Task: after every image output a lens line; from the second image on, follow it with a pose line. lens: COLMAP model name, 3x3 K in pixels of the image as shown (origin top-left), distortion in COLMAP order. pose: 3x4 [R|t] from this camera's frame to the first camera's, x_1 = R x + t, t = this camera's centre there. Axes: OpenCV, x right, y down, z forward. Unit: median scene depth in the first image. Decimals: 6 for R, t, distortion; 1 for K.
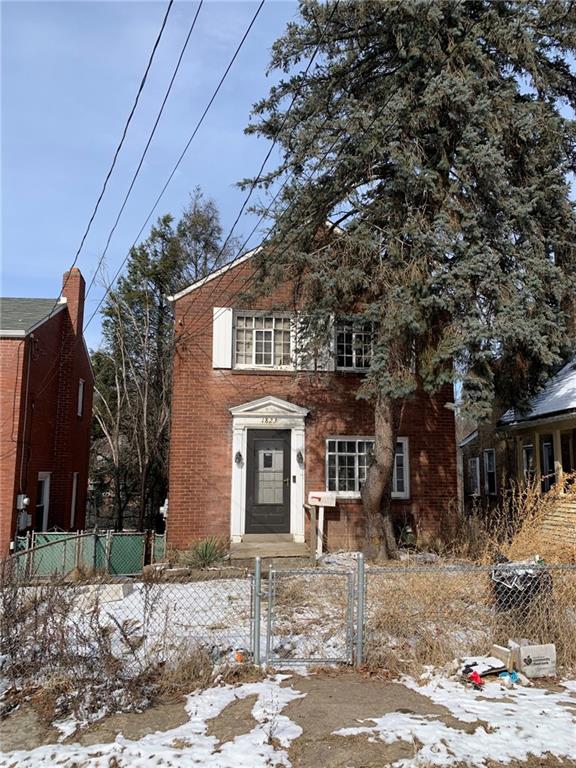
lens RADIAL K [[578.4, 0, 292.4], [0, 578.4, 379.4], [0, 0, 1]] dist [0.011401, -0.008672]
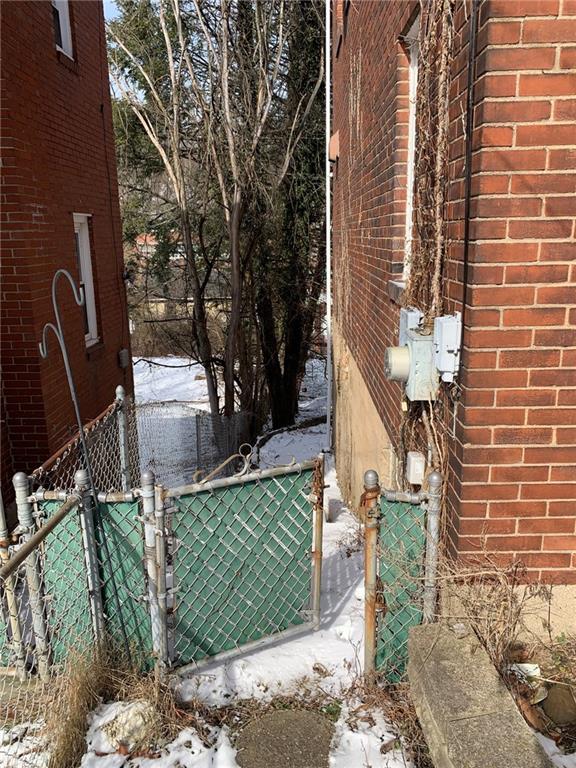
lens RADIAL K [[578.4, 0, 292.4], [0, 578.4, 379.4], [0, 0, 1]] dist [0.011401, -0.008672]
pose [[0.992091, 0.010790, -0.125057, -0.133960], [0.040355, 0.915987, 0.399174, 0.084516], [0.118858, -0.401064, 0.908306, 0.460317]]
